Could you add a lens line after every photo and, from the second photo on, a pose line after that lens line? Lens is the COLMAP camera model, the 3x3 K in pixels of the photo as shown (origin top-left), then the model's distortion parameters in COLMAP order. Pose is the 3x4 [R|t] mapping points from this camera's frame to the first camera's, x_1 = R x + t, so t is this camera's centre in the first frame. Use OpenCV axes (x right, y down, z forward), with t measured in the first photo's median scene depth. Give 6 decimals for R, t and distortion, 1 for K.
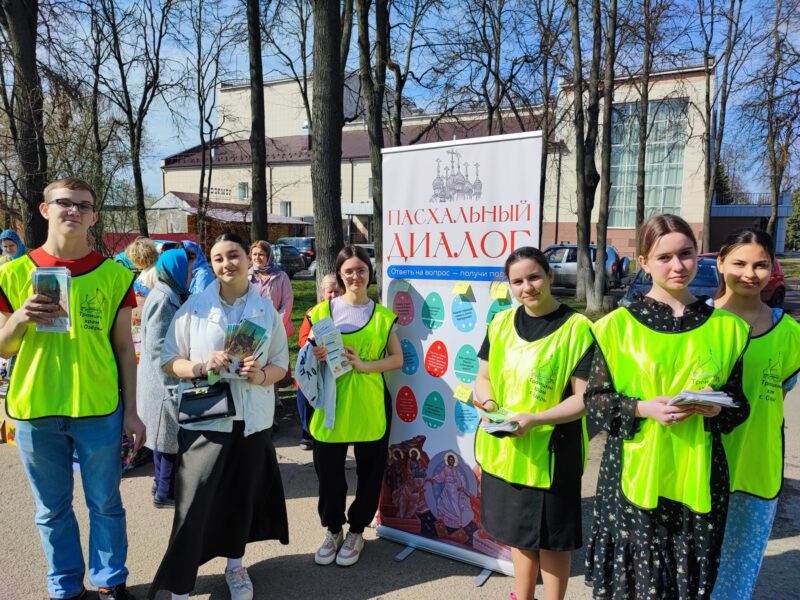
lens RADIAL K [[561.5, 0, 399.6], [0, 561.5, 298.1], [0, 0, 1]] dist [0.004074, 0.004451]
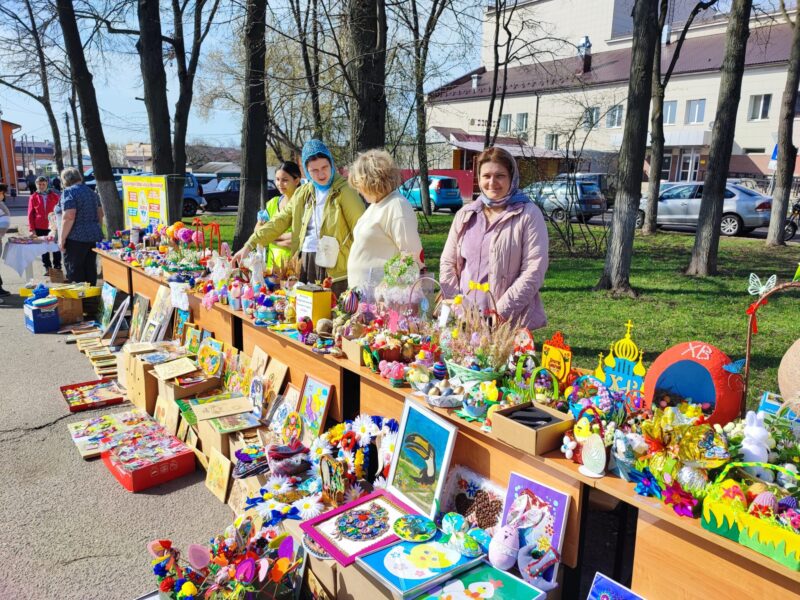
lens RADIAL K [[550.3, 0, 400.0], [0, 550.3, 300.0], [0, 0, 1]] dist [0.002713, -0.035170]
pose [[0.916813, 0.084283, -0.390321, -0.756503], [-0.039801, 0.991891, 0.120695, -0.044742], [0.397329, -0.095119, 0.912733, 0.885267]]
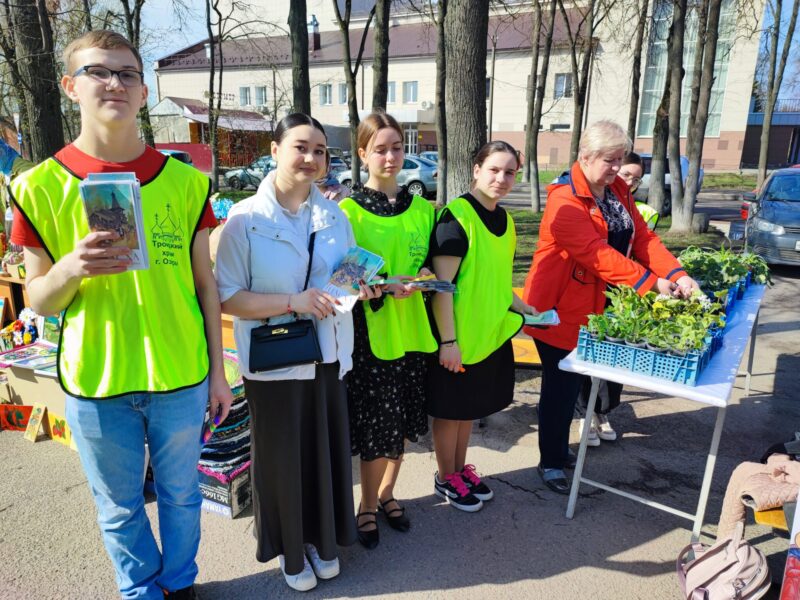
lens RADIAL K [[559.3, 0, 403.3], [0, 559.3, 299.0], [0, 0, 1]] dist [0.000611, -0.033234]
pose [[0.999942, -0.003340, 0.010267, -0.339234], [0.001719, 0.988064, 0.154033, -0.011234], [-0.010659, -0.154006, 0.988012, 0.408423]]
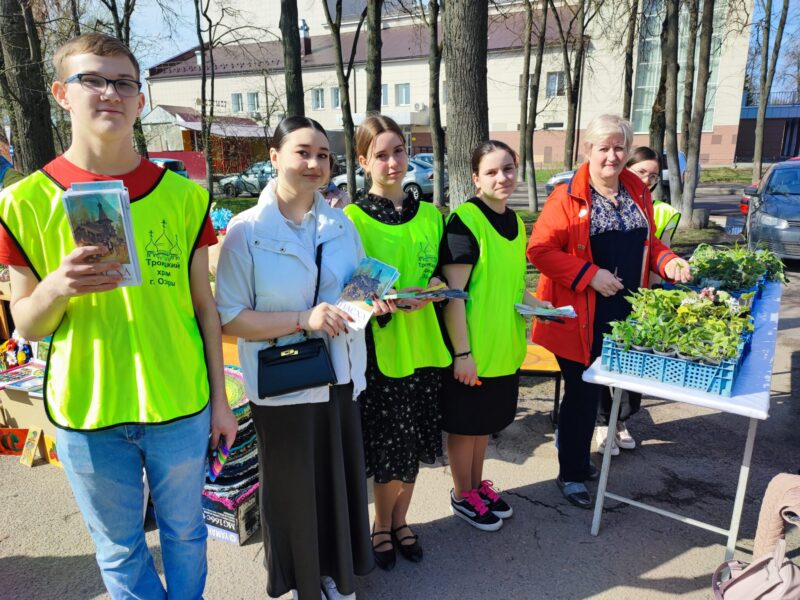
lens RADIAL K [[550.3, 0, 400.0], [0, 550.3, 300.0], [0, 0, 1]] dist [0.002713, -0.035170]
pose [[0.999434, -0.030039, 0.015148, -0.381854], [0.027319, 0.987437, 0.155636, -0.024521], [-0.019633, -0.155134, 0.987698, 0.513647]]
